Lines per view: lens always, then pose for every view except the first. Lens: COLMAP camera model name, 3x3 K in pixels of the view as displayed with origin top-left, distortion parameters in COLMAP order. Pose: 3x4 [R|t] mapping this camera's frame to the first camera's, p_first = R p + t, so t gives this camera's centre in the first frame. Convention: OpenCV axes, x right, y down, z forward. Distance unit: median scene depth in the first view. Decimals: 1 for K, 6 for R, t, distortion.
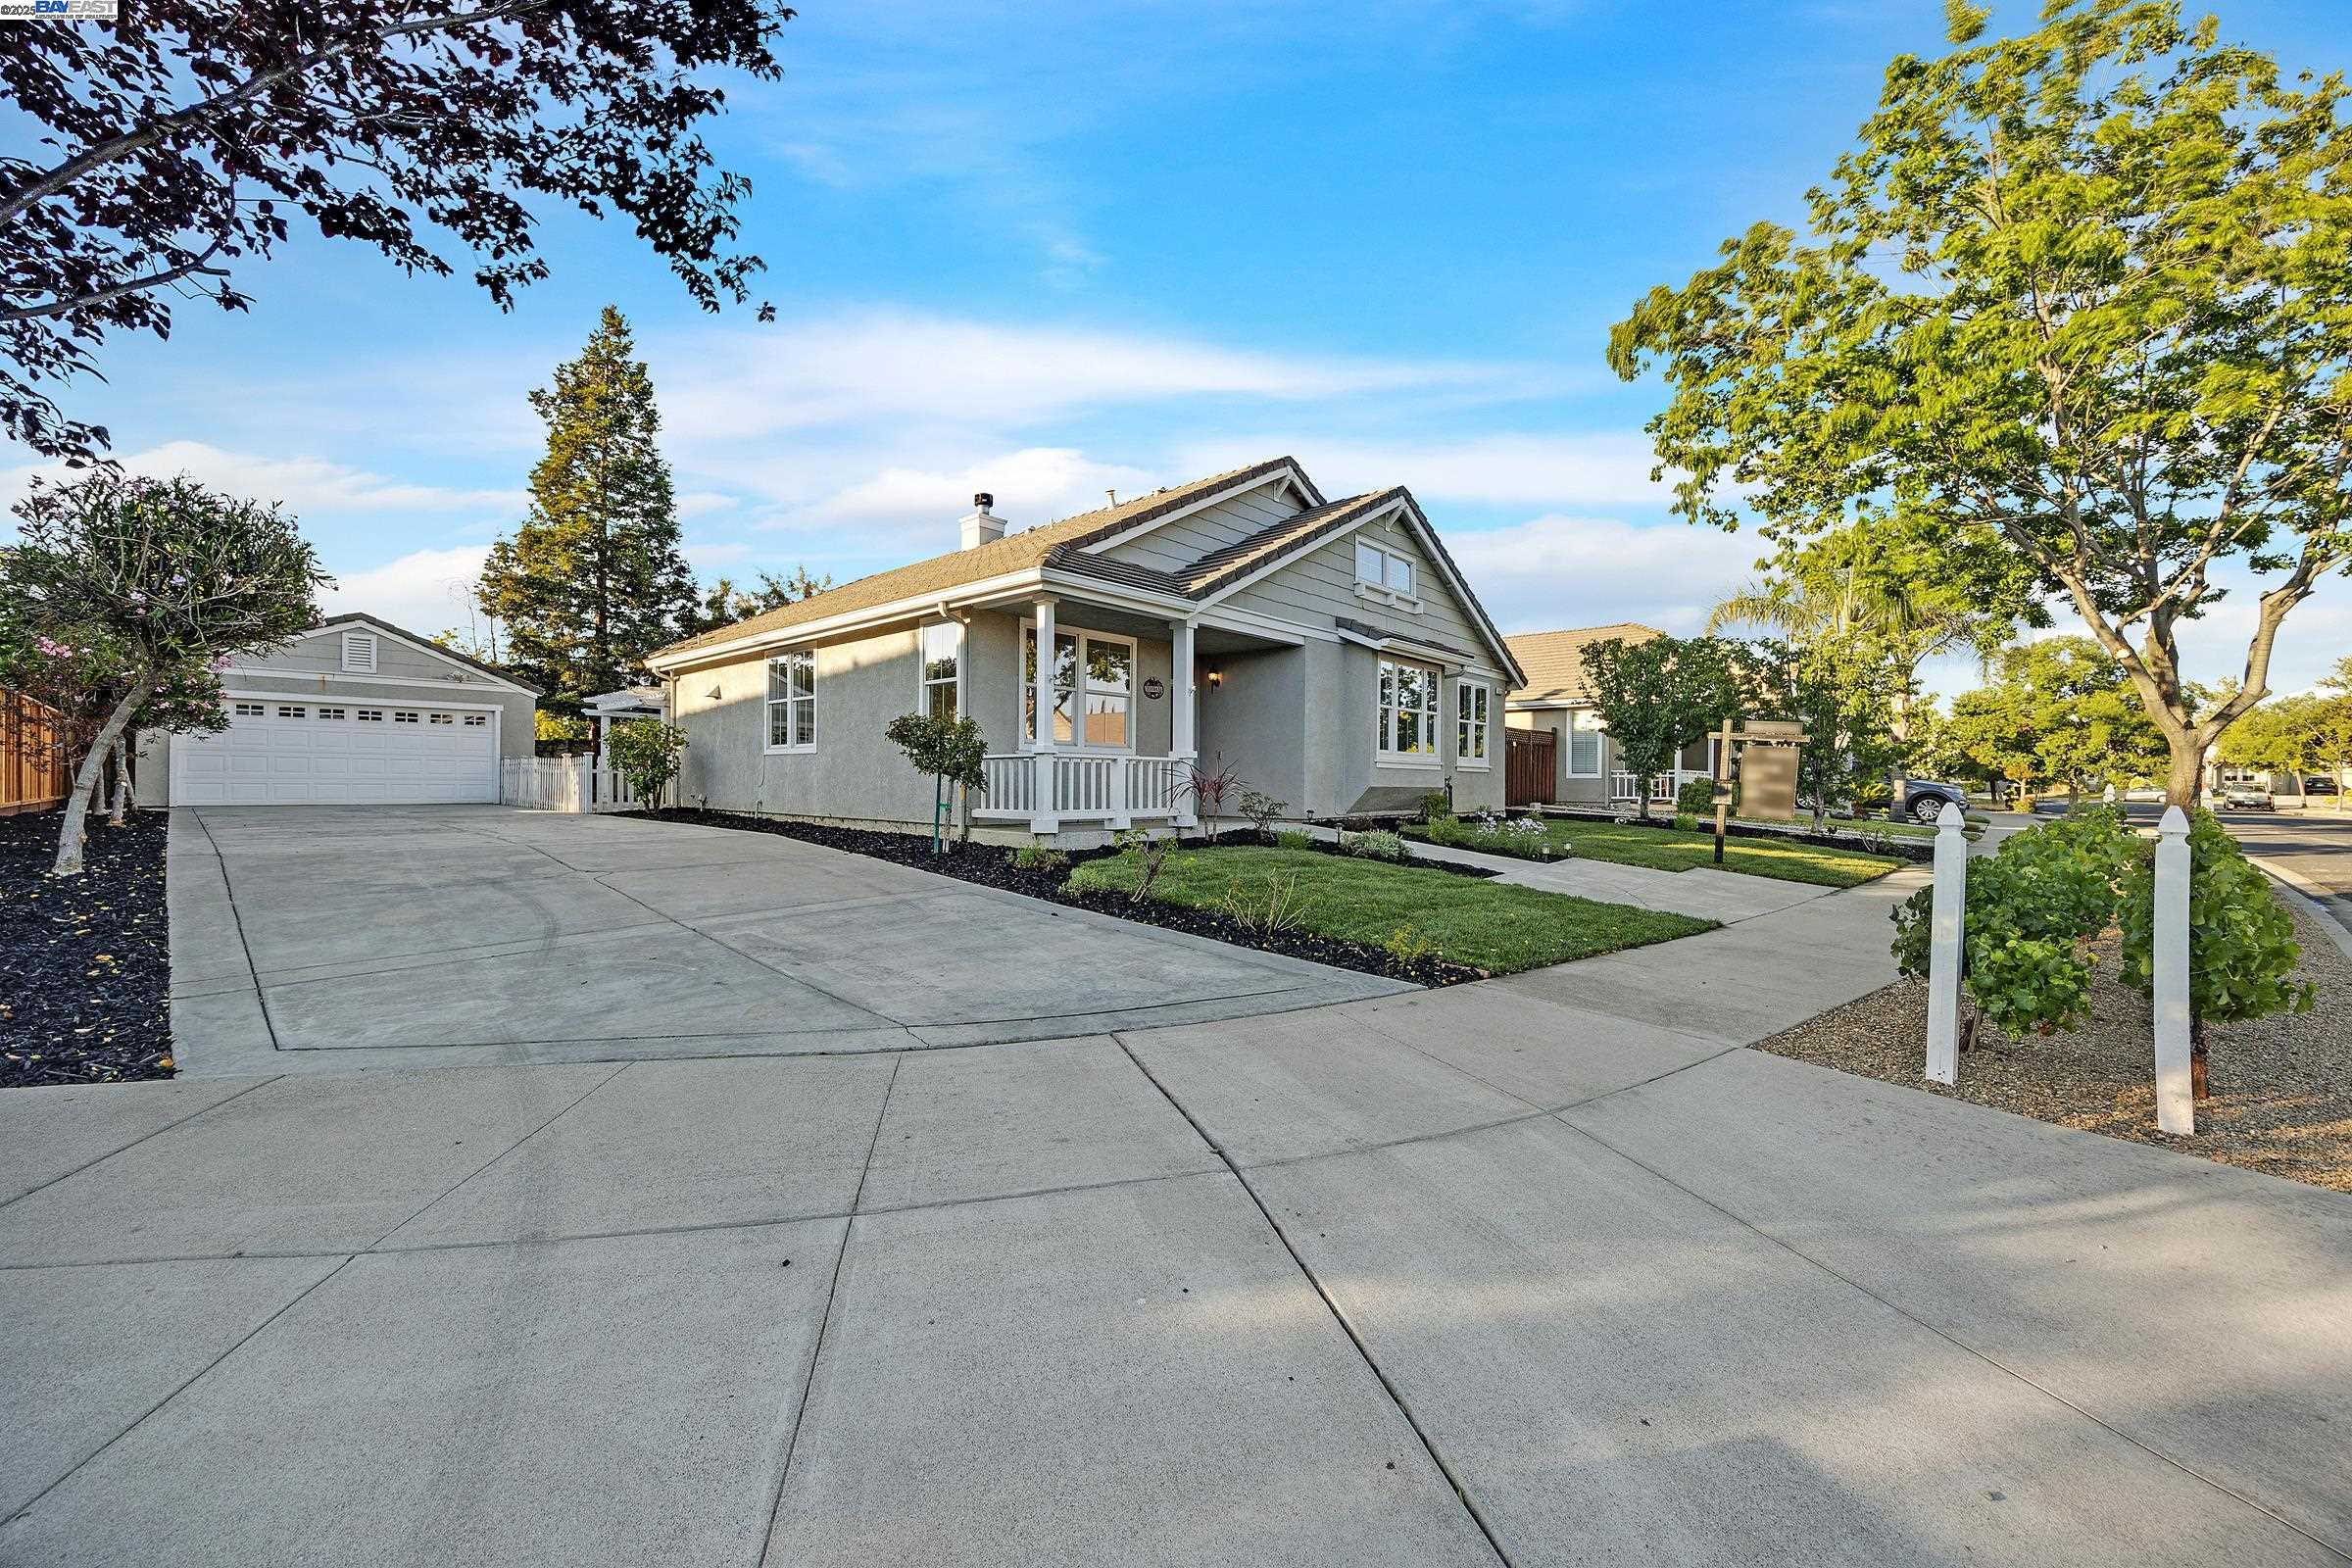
lens RADIAL K [[901.7, 0, 1176.0], [0, 901.7, 784.0], [0, 0, 1]] dist [0.000822, 0.000106]
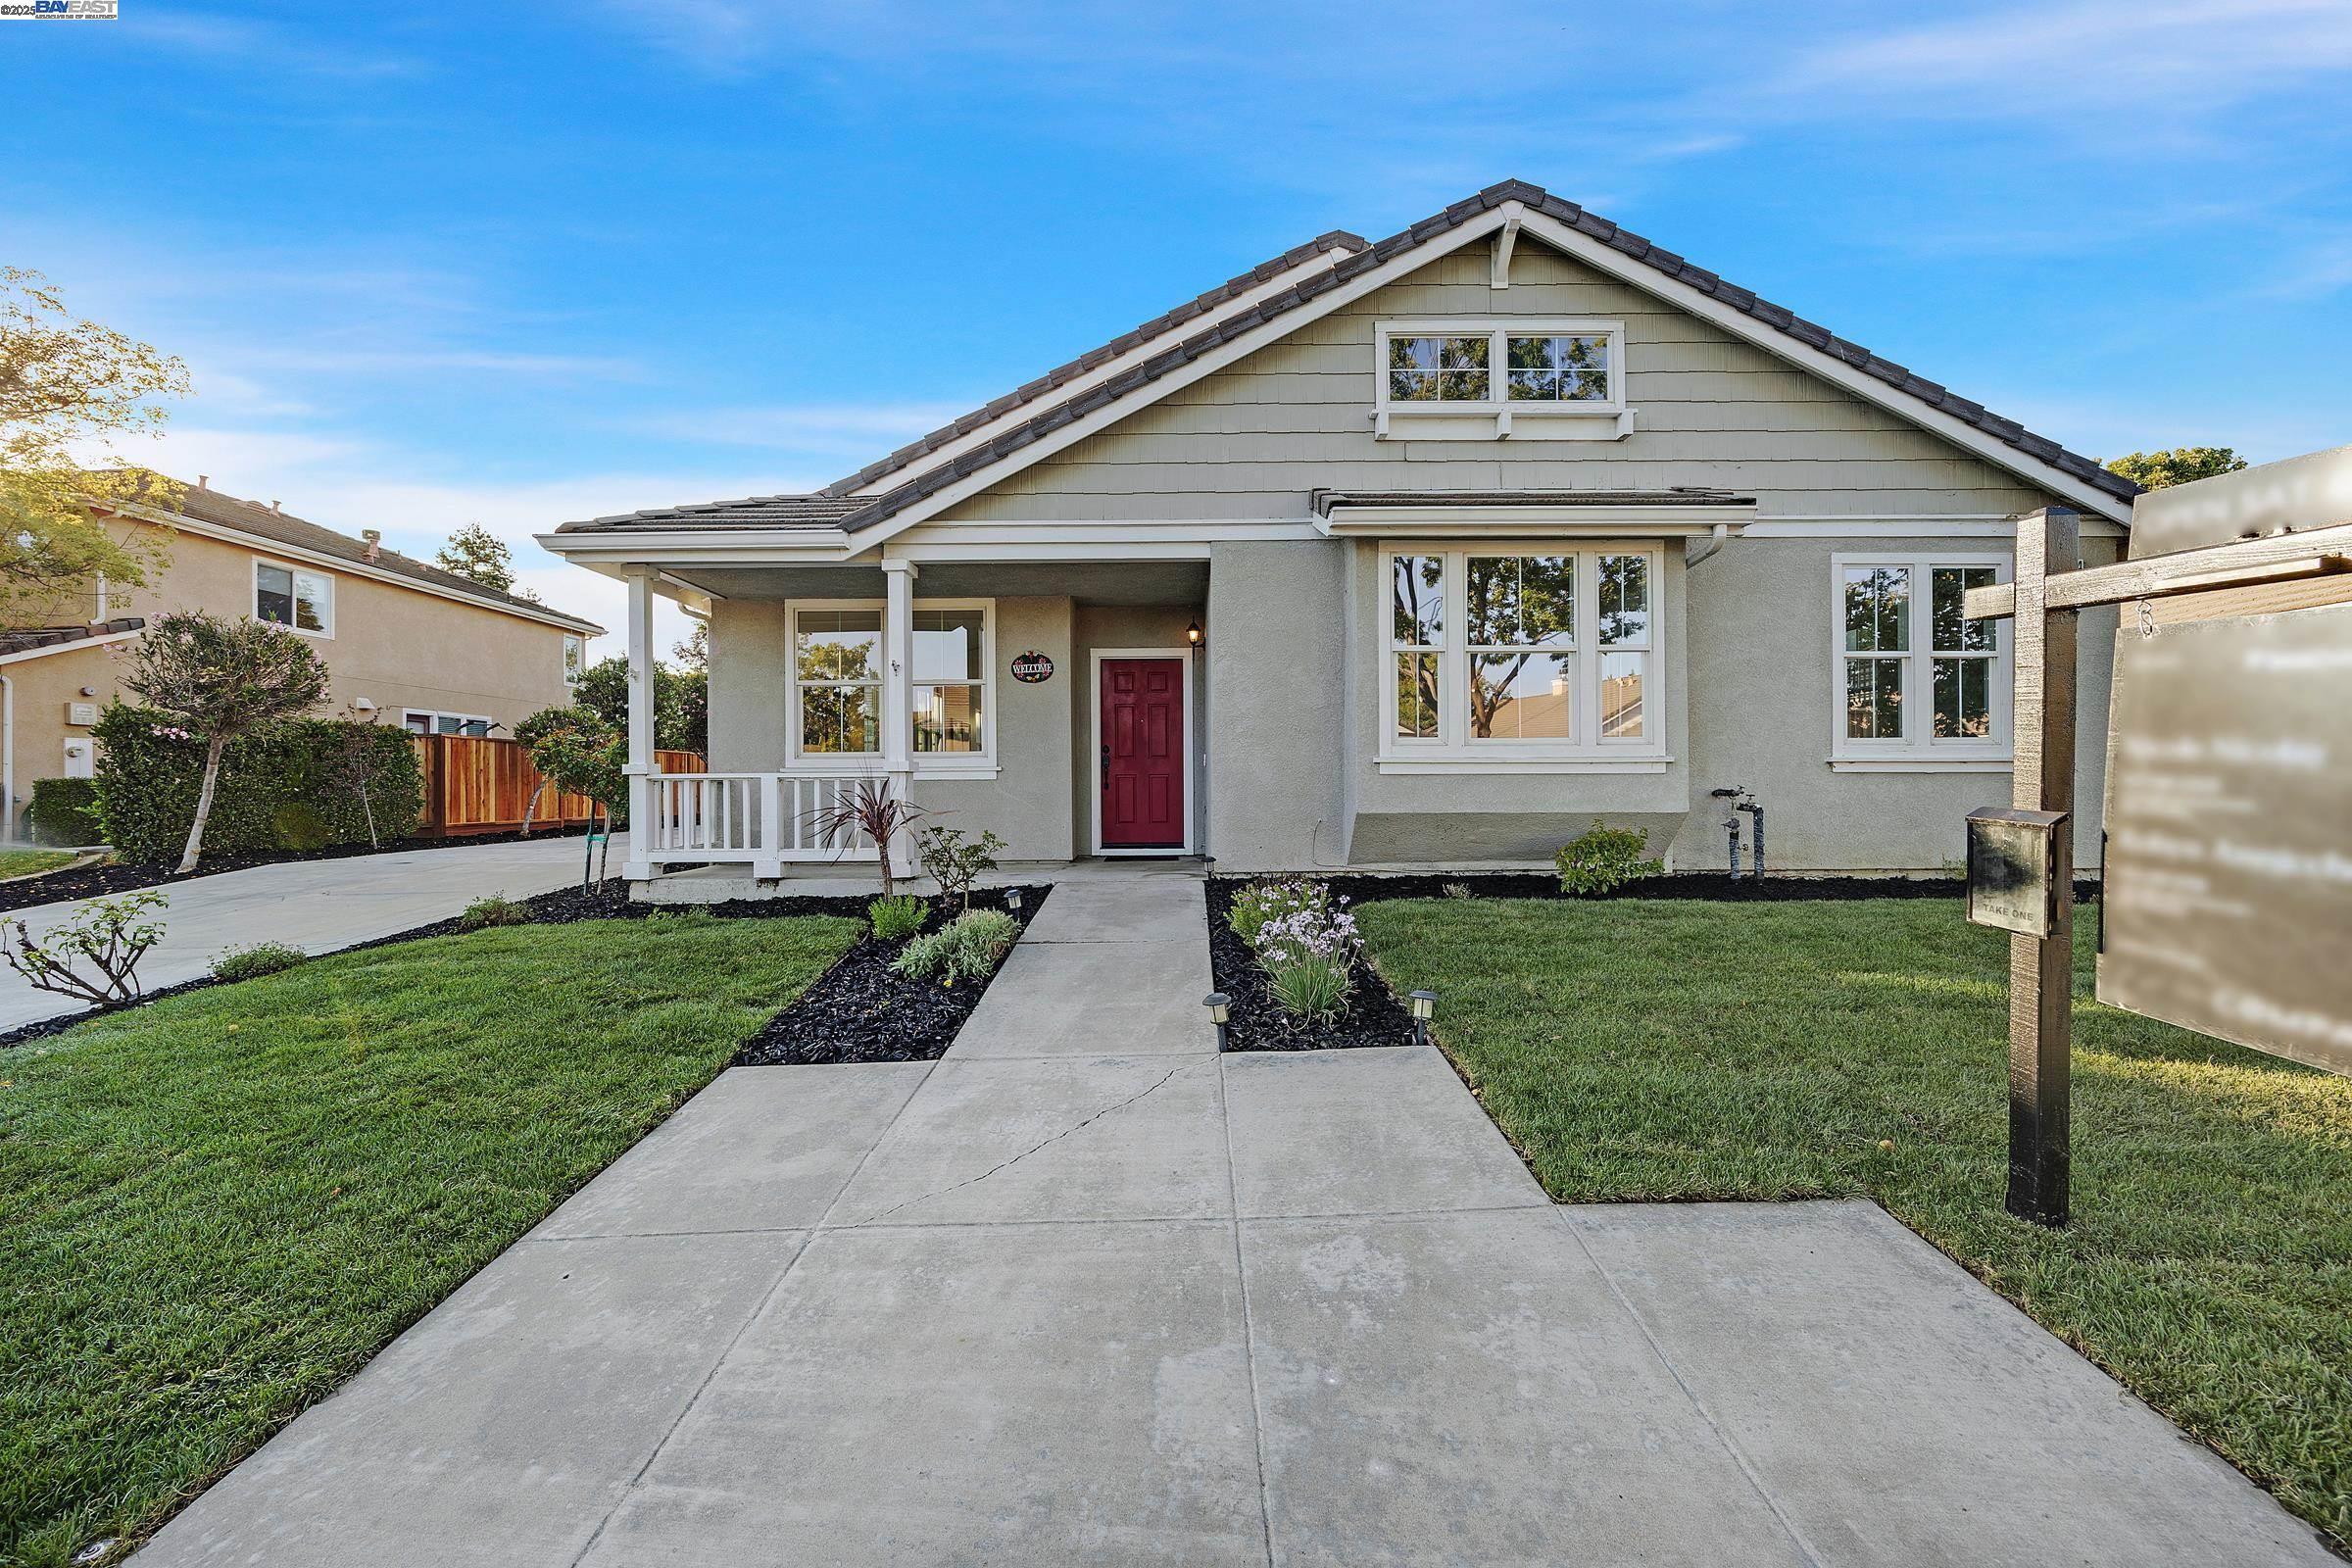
lens RADIAL K [[901.7, 0, 1176.0], [0, 901.7, 784.0], [0, 0, 1]] dist [0.000822, 0.000106]
pose [[0.667819, -0.014684, -0.744179, 0.637831], [0.005237, 0.999873, -0.015029, -0.009781], [0.744305, 0.006139, 0.667812, 0.736055]]
